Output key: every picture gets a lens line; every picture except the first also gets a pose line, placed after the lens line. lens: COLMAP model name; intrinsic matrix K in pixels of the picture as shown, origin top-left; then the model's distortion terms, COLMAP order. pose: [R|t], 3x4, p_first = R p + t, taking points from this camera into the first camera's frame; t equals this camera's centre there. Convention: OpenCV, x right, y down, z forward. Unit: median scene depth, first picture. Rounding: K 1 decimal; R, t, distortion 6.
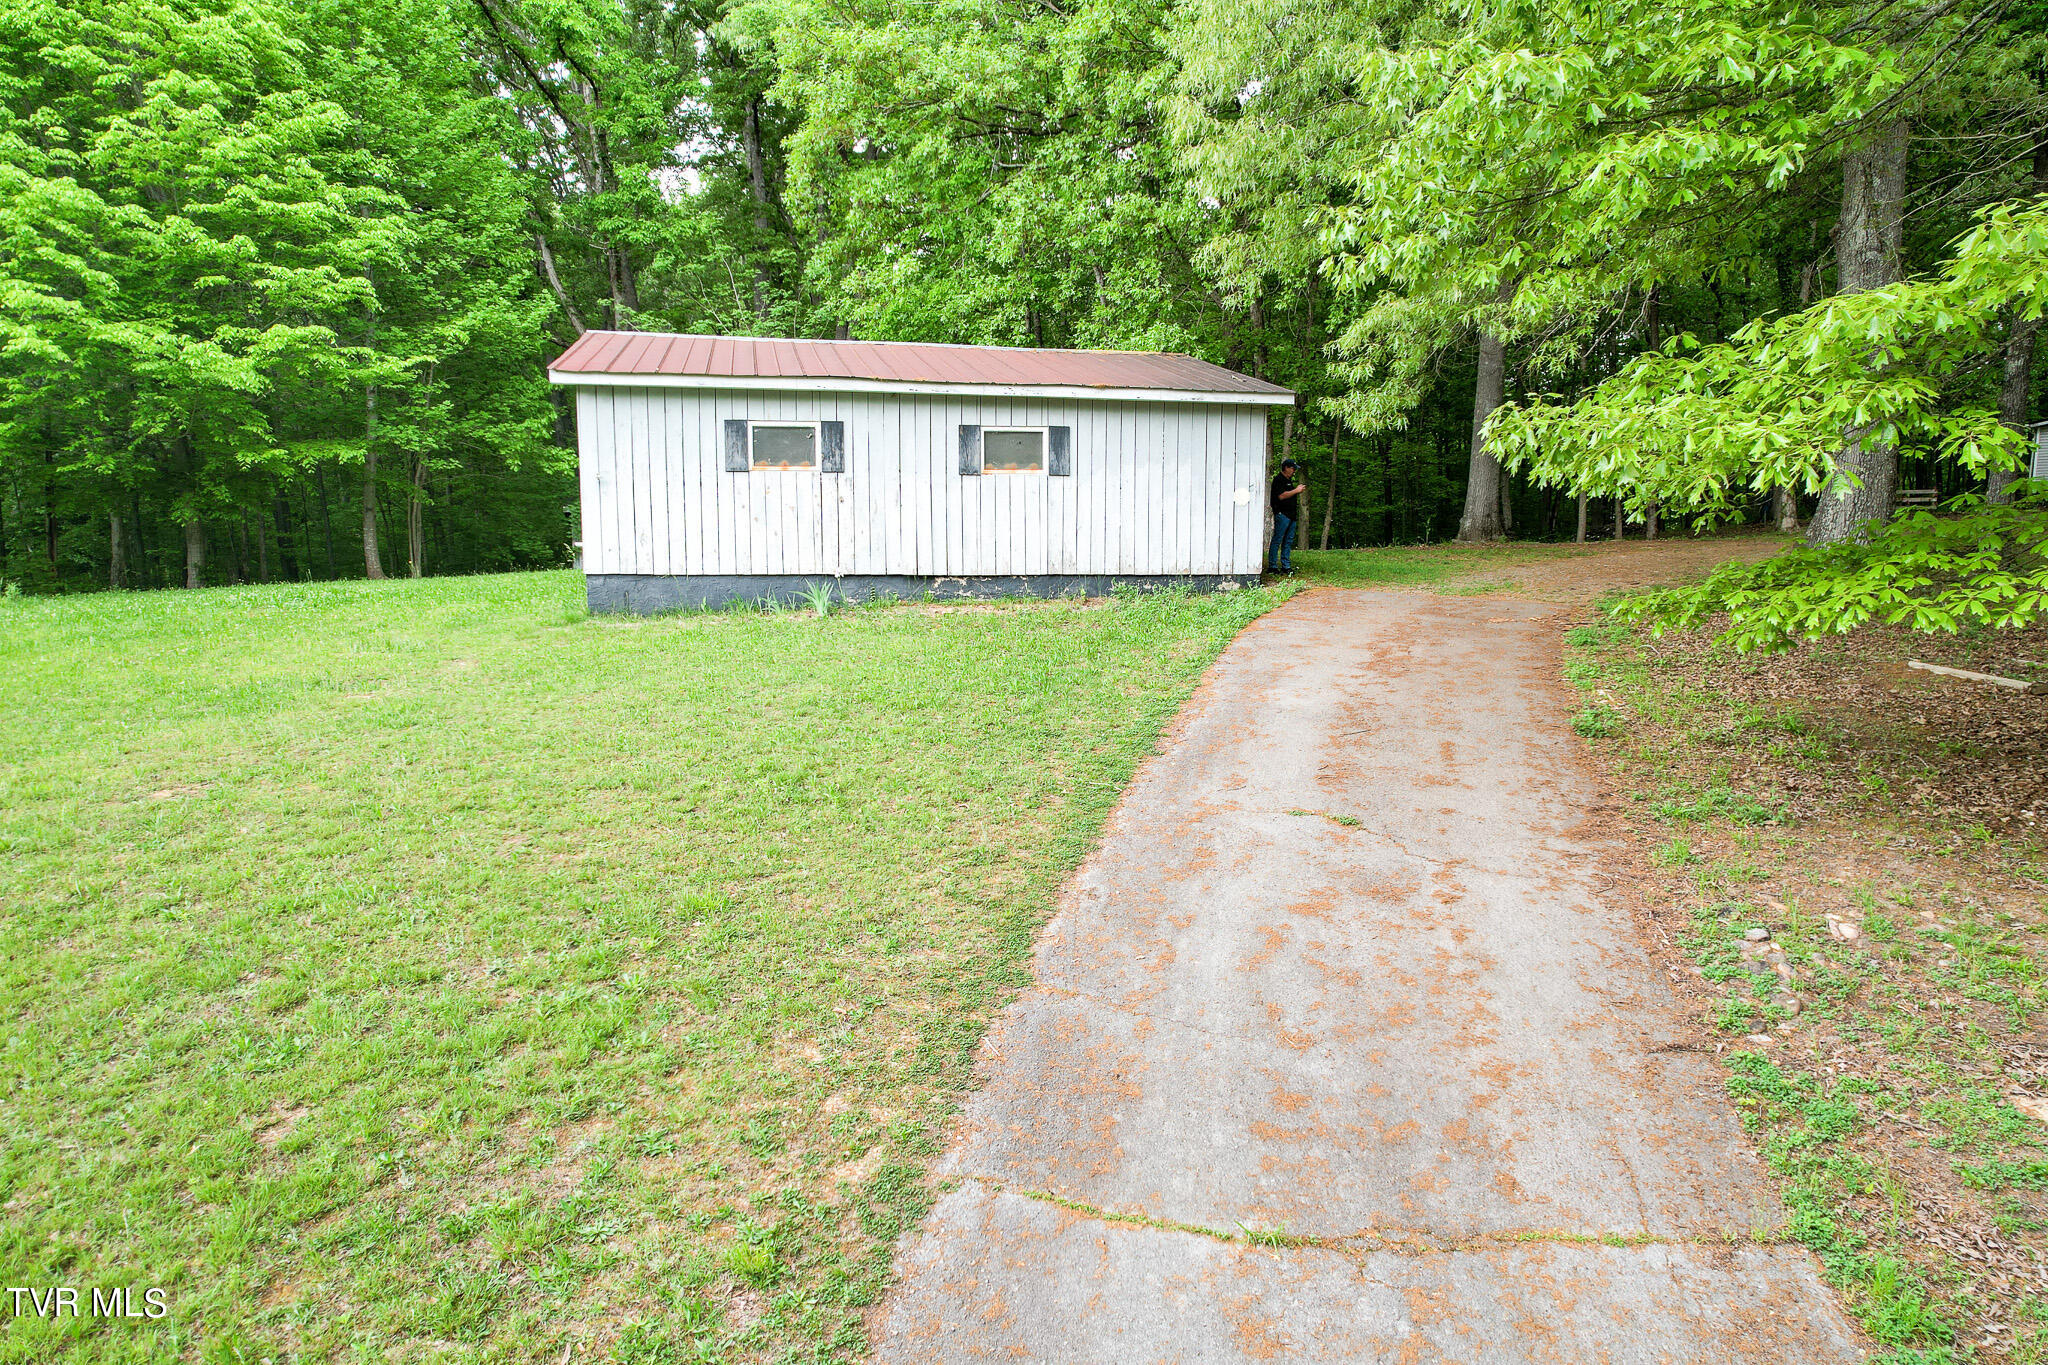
lens RADIAL K [[1350.3, 0, 1024.0], [0, 1350.3, 682.5], [0, 0, 1]] dist [-0.003357, -0.000868]
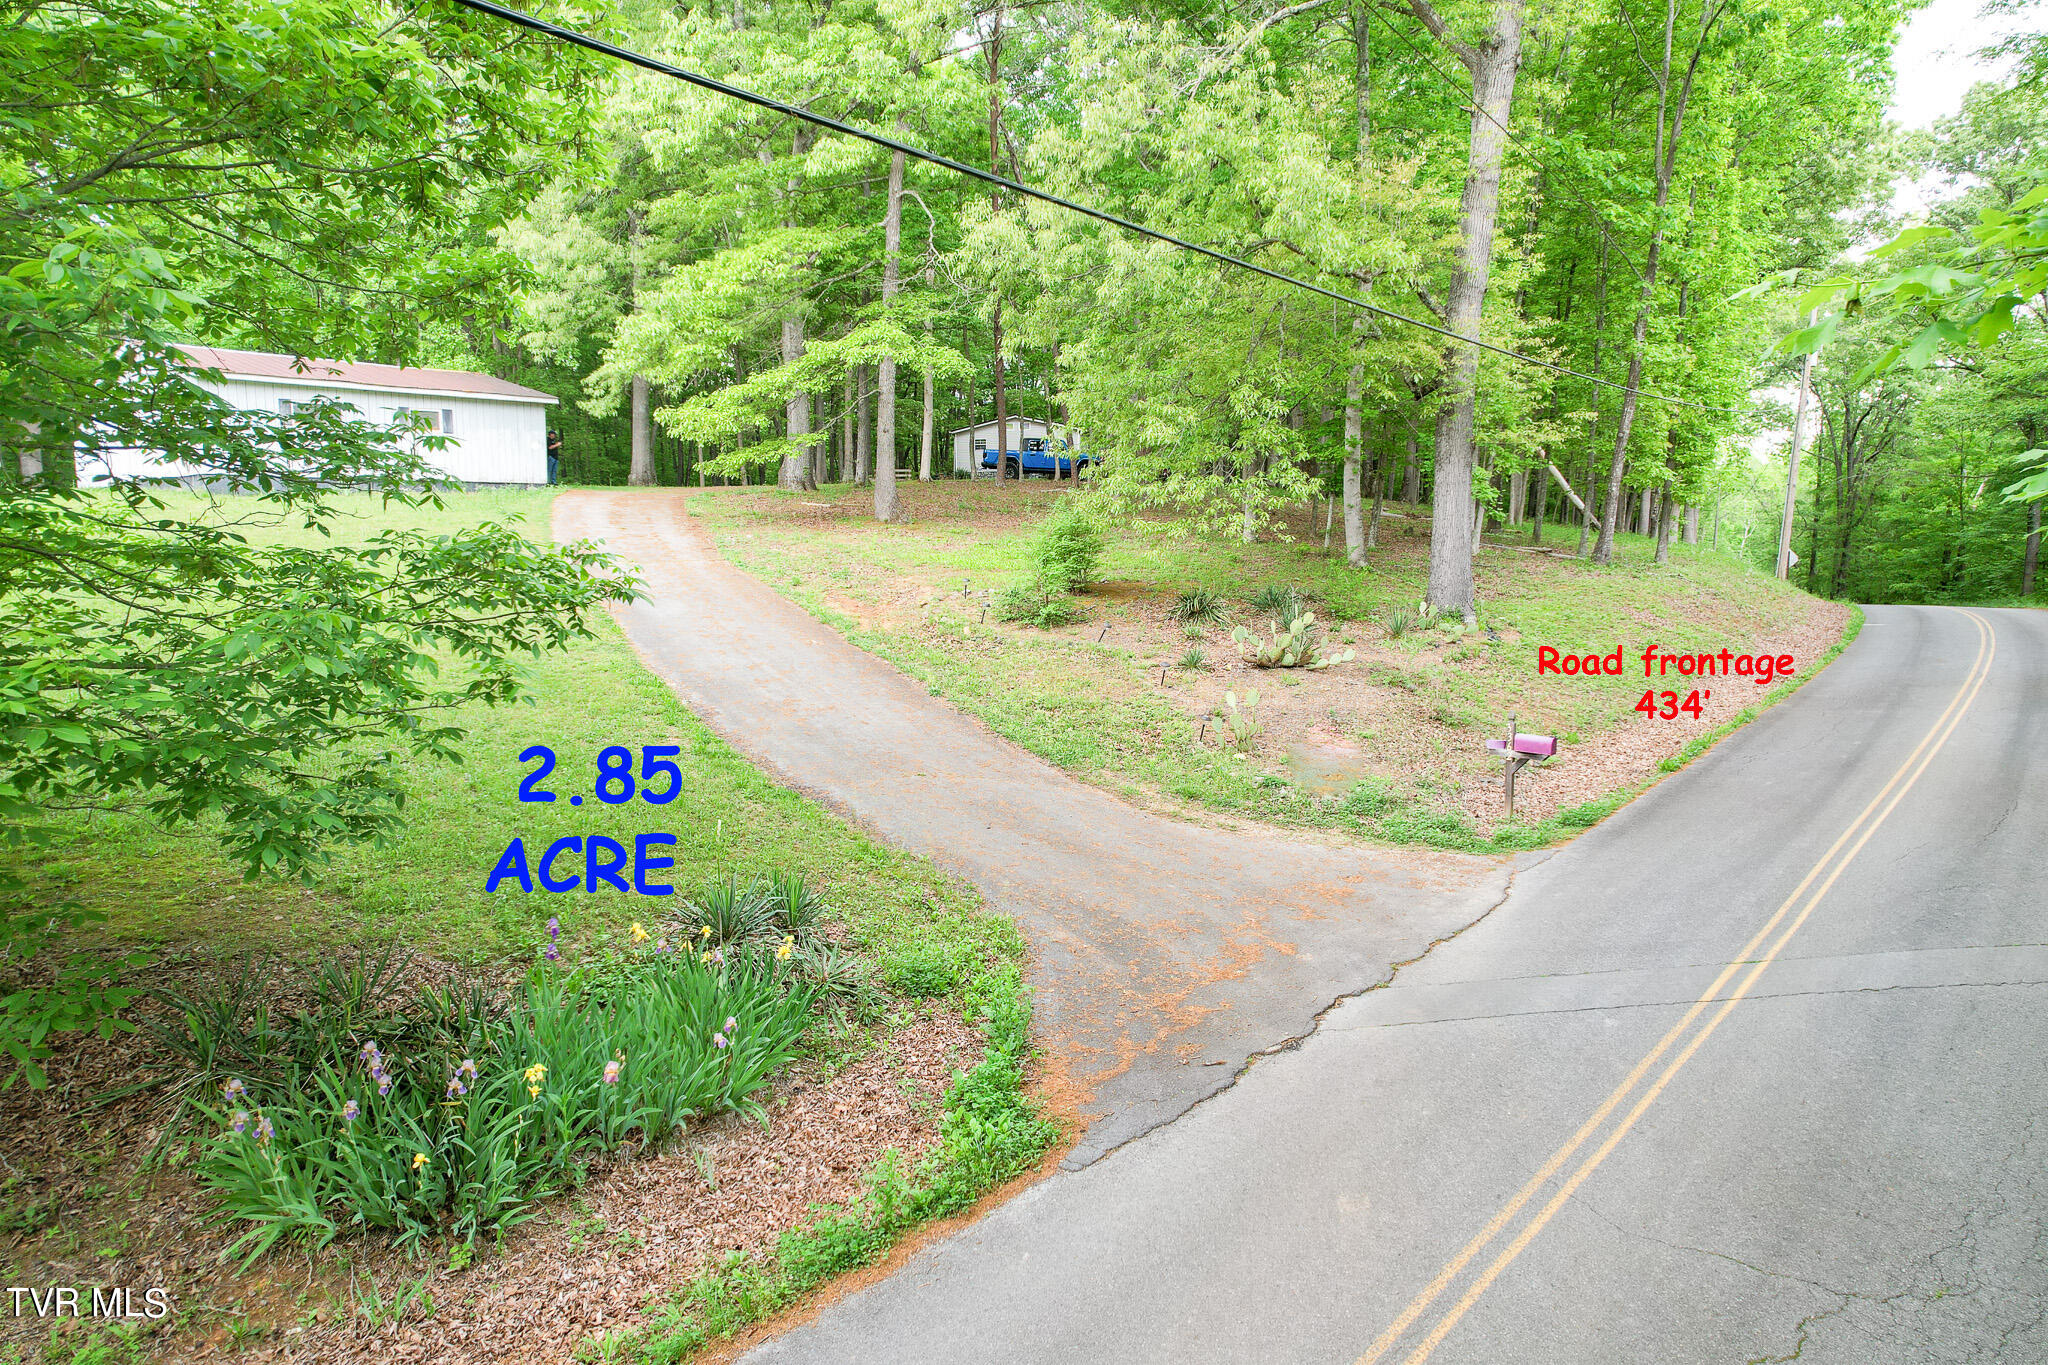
lens RADIAL K [[1279.2, 0, 1024.0], [0, 1279.2, 682.5], [0, 0, 1]] dist [0.001694, 0.000373]
pose [[0.812457, -0.091690, 0.575766, -0.411724], [0.083310, 0.995680, 0.041003, 0.214989], [-0.577038, 0.014654, 0.816586, -1.084968]]
